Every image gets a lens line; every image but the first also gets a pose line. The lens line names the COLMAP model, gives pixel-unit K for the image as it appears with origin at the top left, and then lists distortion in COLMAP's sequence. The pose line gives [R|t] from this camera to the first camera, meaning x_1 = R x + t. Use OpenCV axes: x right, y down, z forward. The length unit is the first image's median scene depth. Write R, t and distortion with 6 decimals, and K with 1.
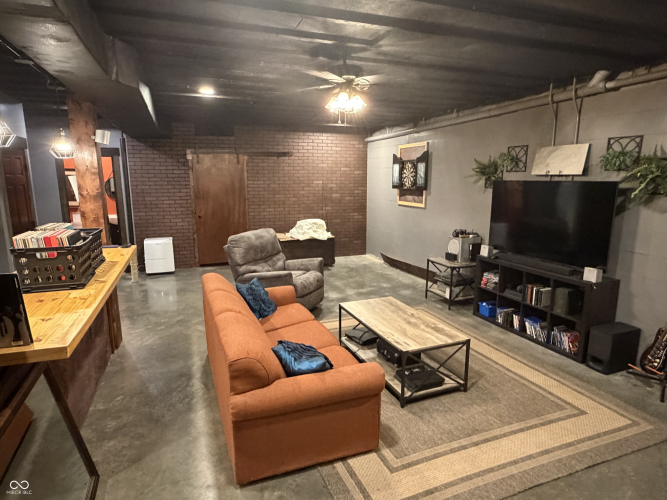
lens RADIAL K [[395.2, 0, 331.2], [0, 395.2, 250.1], [0, 0, 1]] dist [-0.001588, 0.000150]
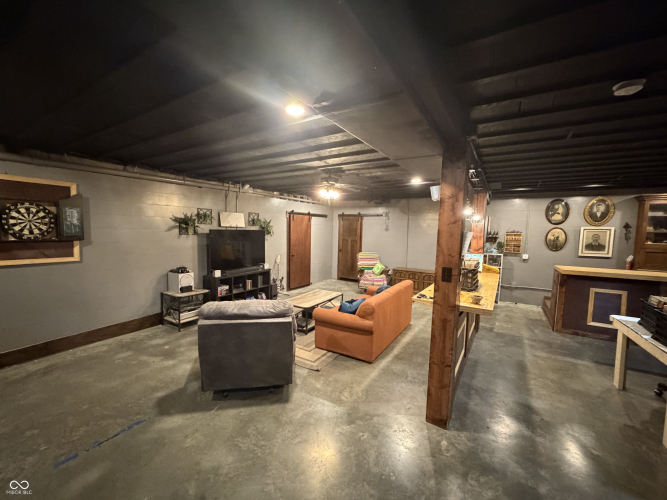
lens RADIAL K [[273.8, 0, 331.9], [0, 273.8, 250.6], [0, 0, 1]] dist [0.002169, 0.000300]
pose [[-0.607519, -0.066197, 0.791542, -0.698718], [0.130304, 0.974715, 0.181526, -0.211811], [-0.783544, 0.213422, -0.583532, 1.179275]]
